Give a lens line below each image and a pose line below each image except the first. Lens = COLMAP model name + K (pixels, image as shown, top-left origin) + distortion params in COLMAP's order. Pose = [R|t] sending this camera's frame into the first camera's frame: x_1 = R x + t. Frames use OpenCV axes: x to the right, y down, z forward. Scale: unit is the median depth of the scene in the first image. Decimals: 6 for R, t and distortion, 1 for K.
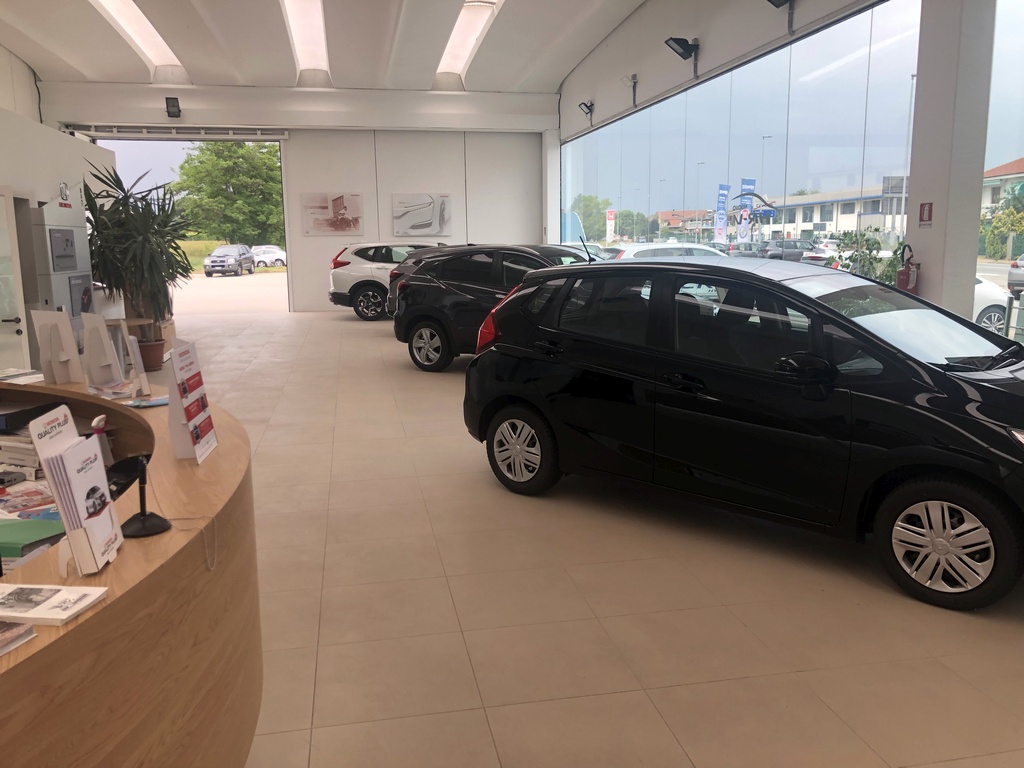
lens RADIAL K [[842.5, 0, 514.9], [0, 842.5, 385.9], [0, 0, 1]] dist [0.002329, 0.028533]
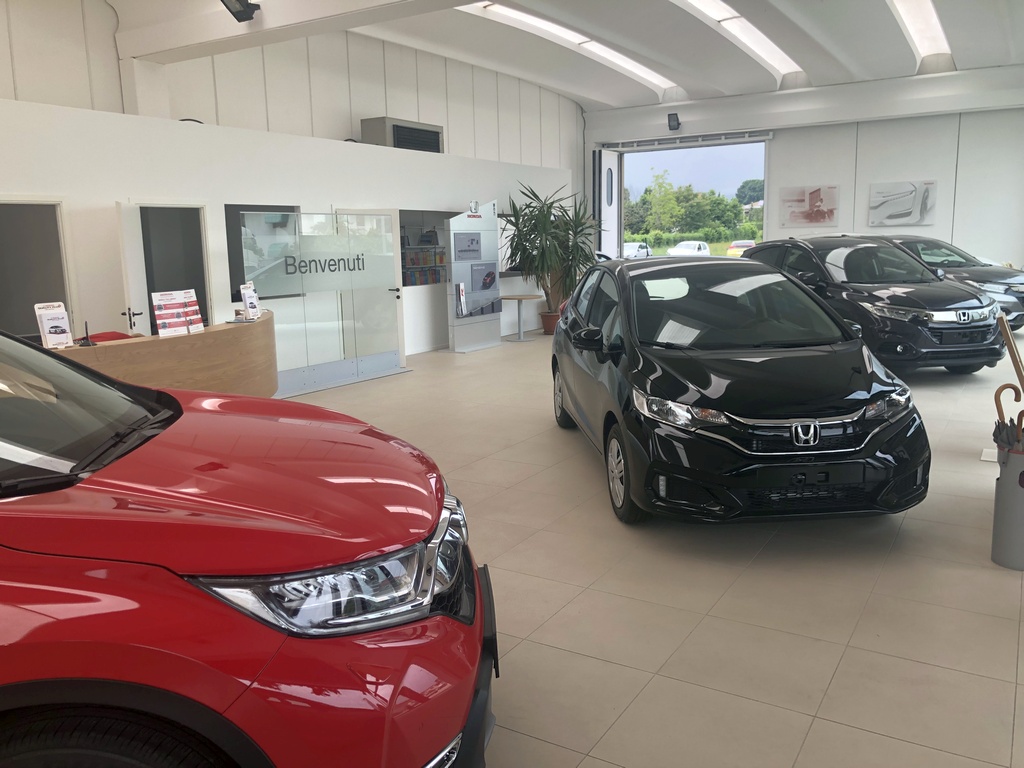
lens RADIAL K [[842.5, 0, 507.7], [0, 842.5, 382.7], [0, 0, 1]] dist [0.002329, 0.028533]
pose [[0.746850, 0.104586, -0.656716, 0.226318], [-0.097740, 0.994094, 0.047161, 0.001340], [0.657770, 0.028965, 0.752662, -0.032490]]
